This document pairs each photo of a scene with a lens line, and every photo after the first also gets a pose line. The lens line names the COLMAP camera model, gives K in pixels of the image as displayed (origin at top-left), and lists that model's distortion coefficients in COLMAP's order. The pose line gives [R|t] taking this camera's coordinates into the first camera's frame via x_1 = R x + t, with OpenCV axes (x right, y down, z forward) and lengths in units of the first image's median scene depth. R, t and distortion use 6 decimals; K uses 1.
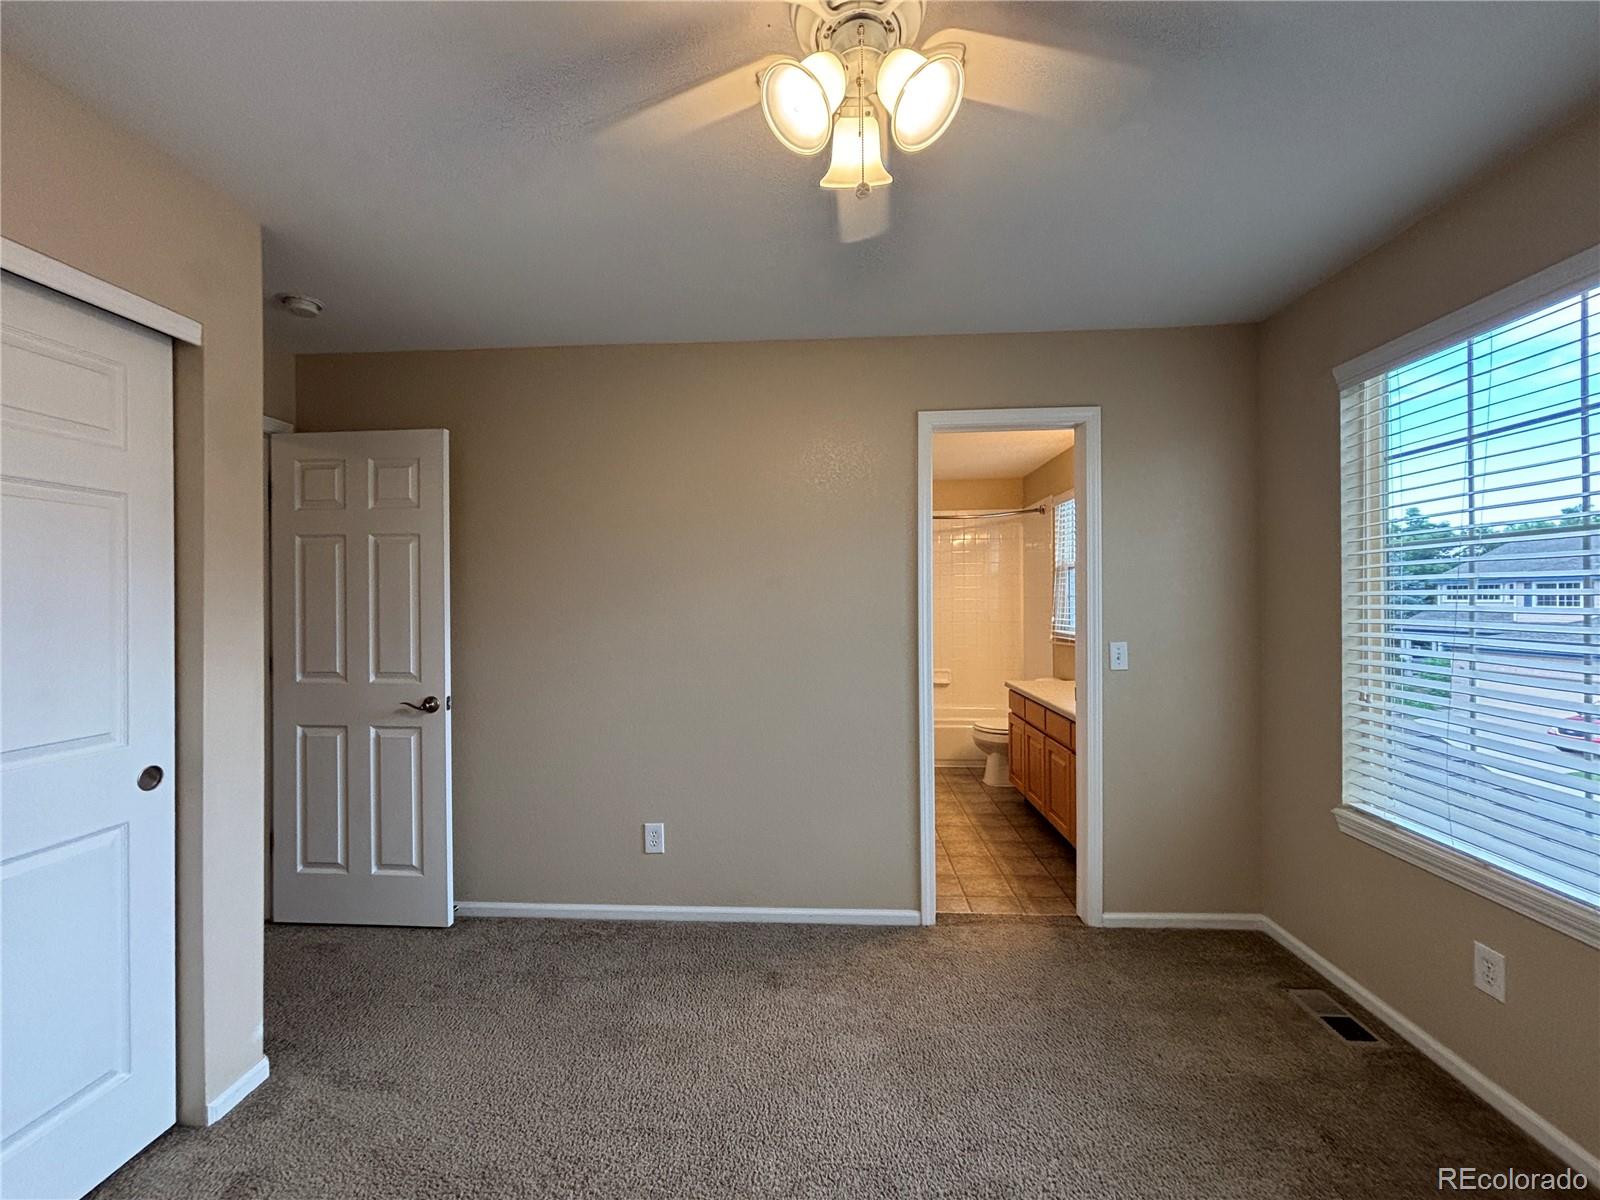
lens RADIAL K [[652.9, 0, 801.8], [0, 652.9, 606.1], [0, 0, 1]] dist [0.004275, 0.000316]
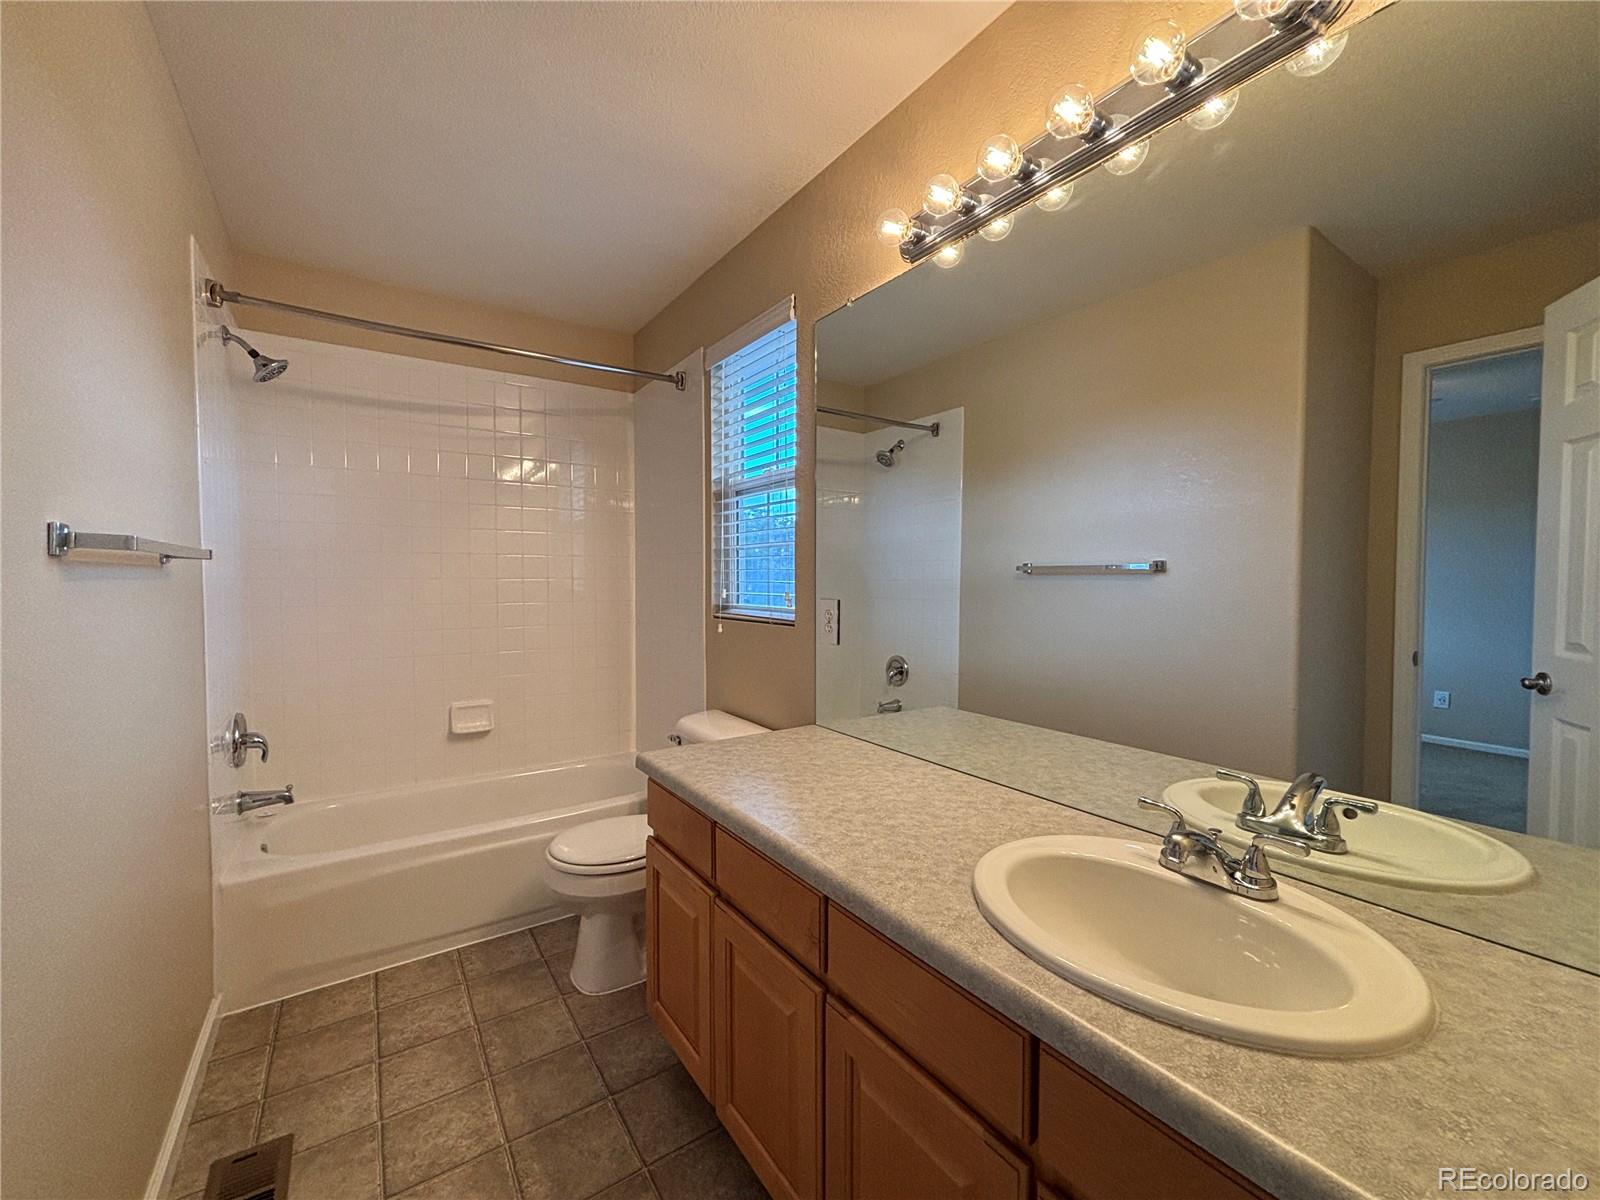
lens RADIAL K [[652.9, 0, 802.6], [0, 652.9, 604.6], [0, 0, 1]] dist [0.004275, 0.000316]
pose [[0.797448, -0.011723, 0.603274, 0.146571], [-0.004771, 0.999658, 0.025732, 0.016049], [-0.603369, -0.023398, 0.797119, 0.584879]]
